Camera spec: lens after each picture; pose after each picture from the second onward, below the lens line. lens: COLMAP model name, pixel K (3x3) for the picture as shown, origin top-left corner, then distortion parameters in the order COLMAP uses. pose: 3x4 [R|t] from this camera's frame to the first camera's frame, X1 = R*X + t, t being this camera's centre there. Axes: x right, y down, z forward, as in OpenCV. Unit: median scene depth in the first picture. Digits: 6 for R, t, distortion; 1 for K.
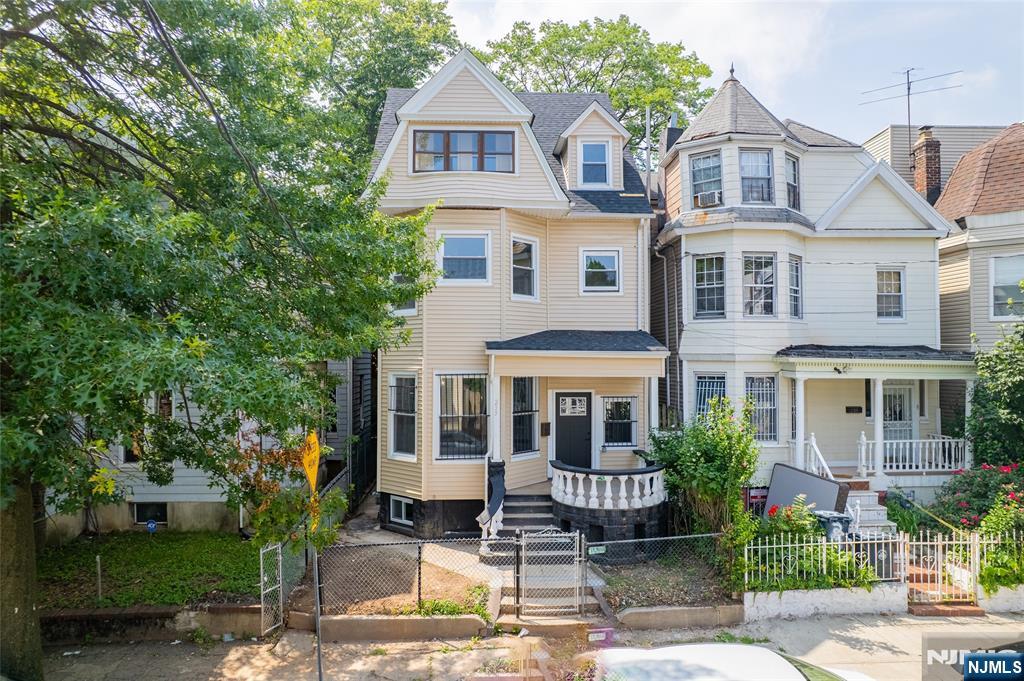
lens RADIAL K [[659.5, 0, 510.2], [0, 659.5, 346.5], [0, 0, 1]] dist [-0.068430, 0.061773]
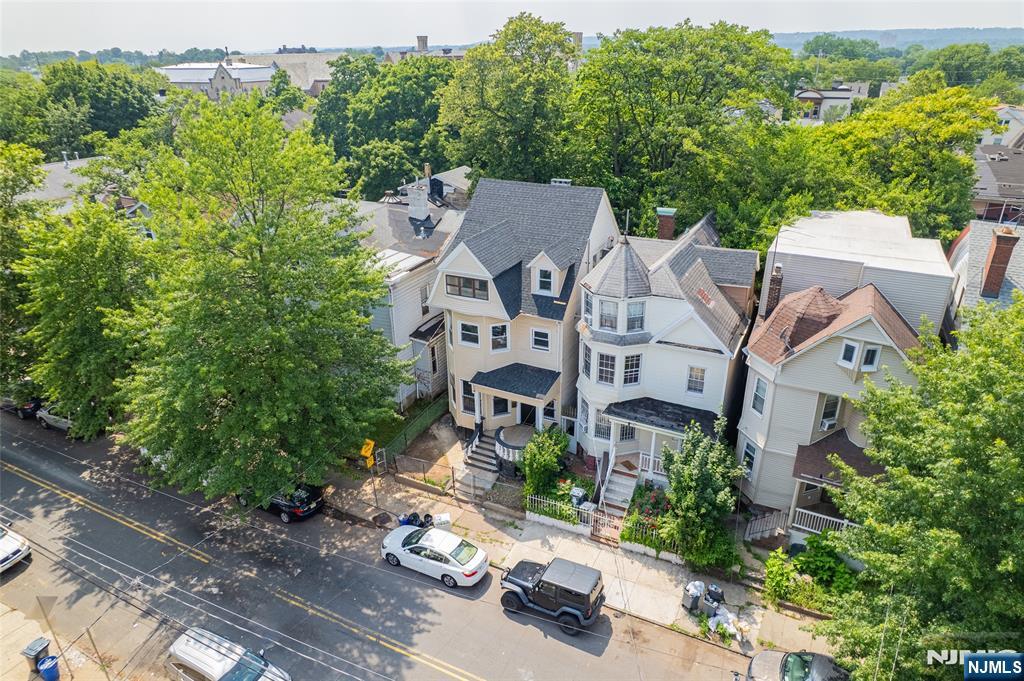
lens RADIAL K [[659.5, 0, 506.7], [0, 659.5, 344.4], [0, 0, 1]] dist [-0.068430, 0.061773]
pose [[0.861567, 0.199894, -0.466631, 1.052194], [0.023017, 0.902882, 0.429272, -1.027551], [0.507121, -0.380587, 0.773293, -0.624845]]
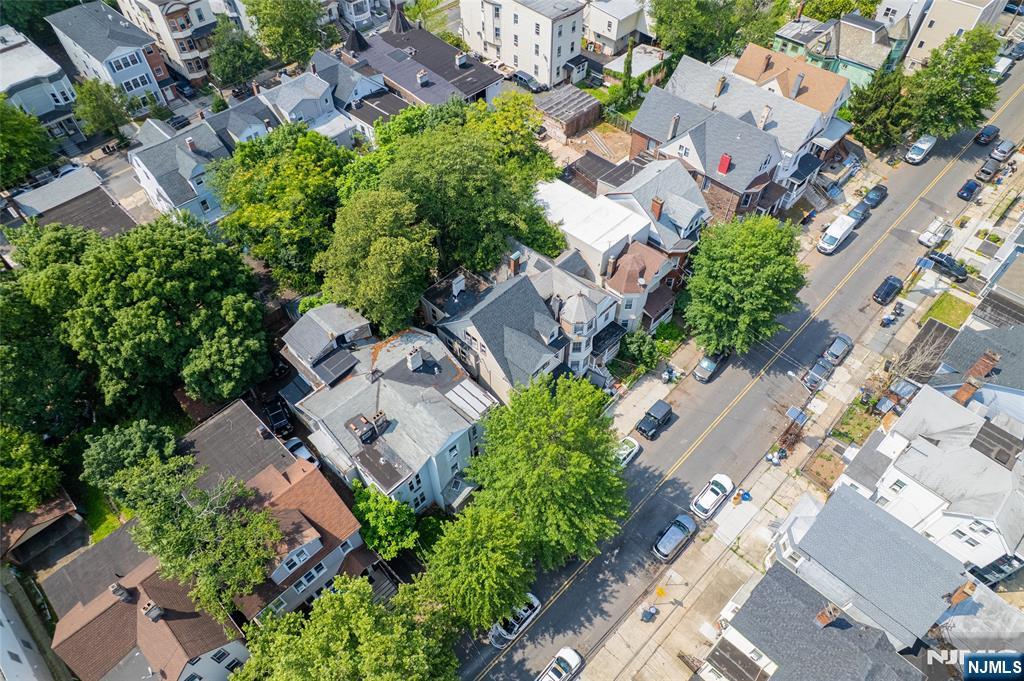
lens RADIAL K [[659.5, 0, 508.3], [0, 659.5, 348.2], [0, 0, 1]] dist [-0.068430, 0.061773]
pose [[0.740385, -0.530832, 0.412369, -1.701108], [-0.001803, 0.611906, 0.790929, -3.359491], [-0.672181, -0.586335, 0.452089, -0.515455]]
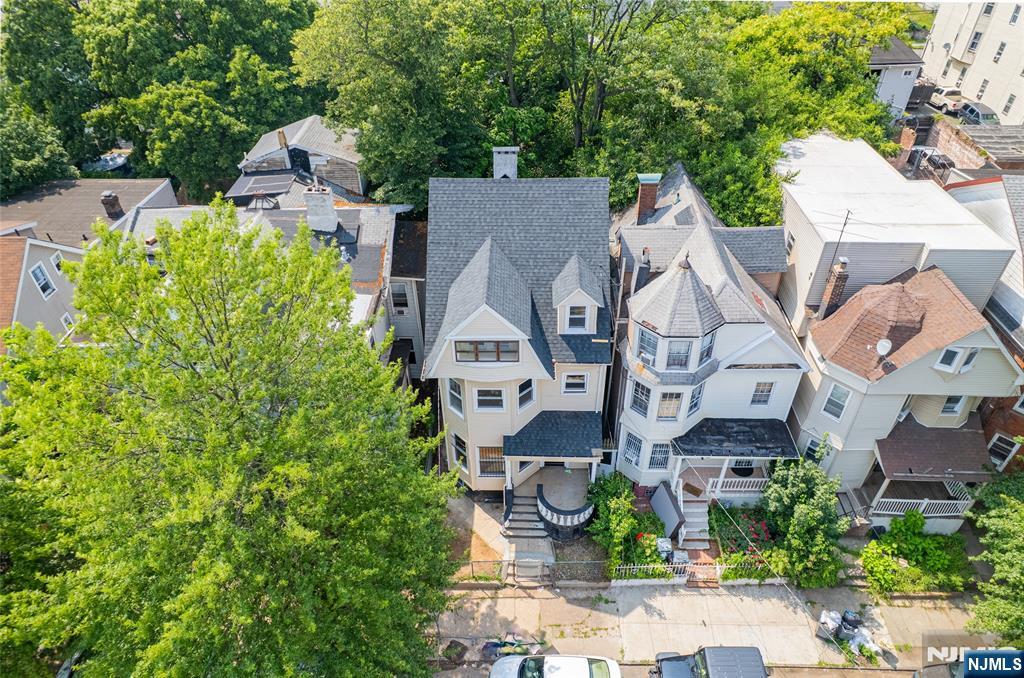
lens RADIAL K [[659.5, 0, 507.6], [0, 659.5, 347.3], [0, 0, 1]] dist [-0.068430, 0.061773]
pose [[0.995779, 0.043887, -0.080609, 0.107492], [0.018783, 0.762238, 0.647024, -1.332208], [0.089839, -0.645807, 0.758197, -0.198063]]
